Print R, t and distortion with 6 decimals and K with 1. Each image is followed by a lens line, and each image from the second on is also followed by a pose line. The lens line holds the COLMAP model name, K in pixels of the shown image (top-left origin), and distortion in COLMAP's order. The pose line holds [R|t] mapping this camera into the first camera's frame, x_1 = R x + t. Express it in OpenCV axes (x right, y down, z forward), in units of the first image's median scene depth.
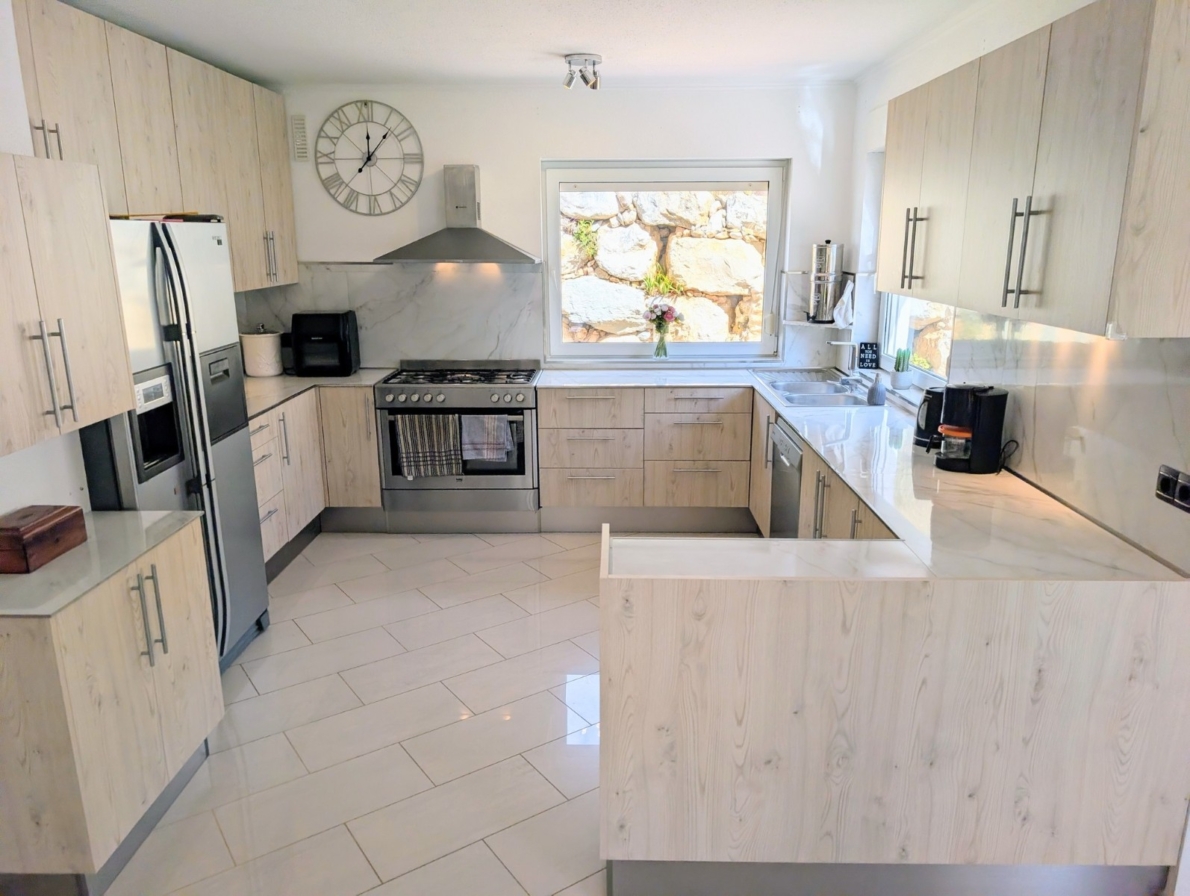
lens RADIAL K [[857.3, 0, 603.2], [0, 857.3, 445.4], [0, 0, 1]] dist [0.029312, -0.026088]
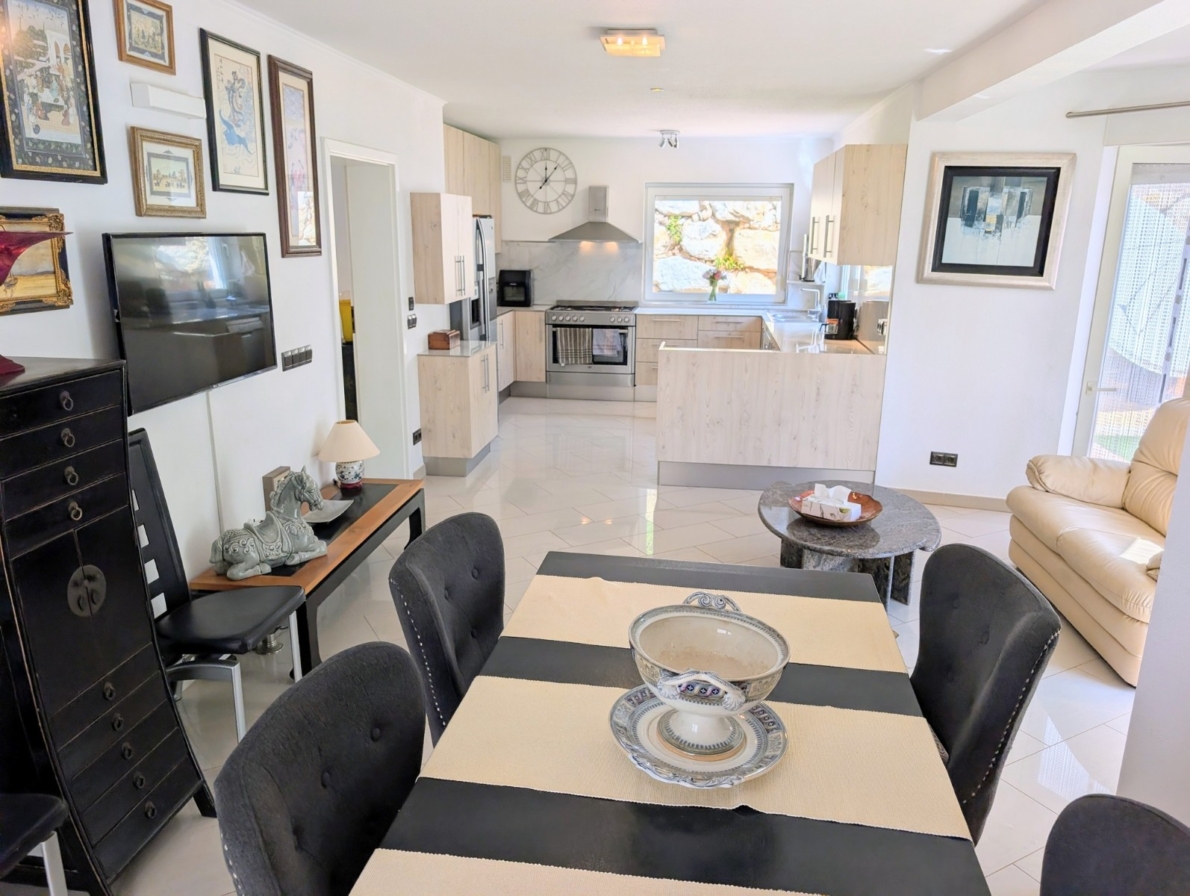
lens RADIAL K [[857.3, 0, 588.8], [0, 857.3, 454.3], [0, 0, 1]] dist [0.029312, -0.026088]
pose [[0.991510, 0.045543, -0.121793, 0.049797], [-0.043253, 0.998835, 0.021377, 0.177004], [0.122624, -0.015928, 0.992325, -0.720221]]
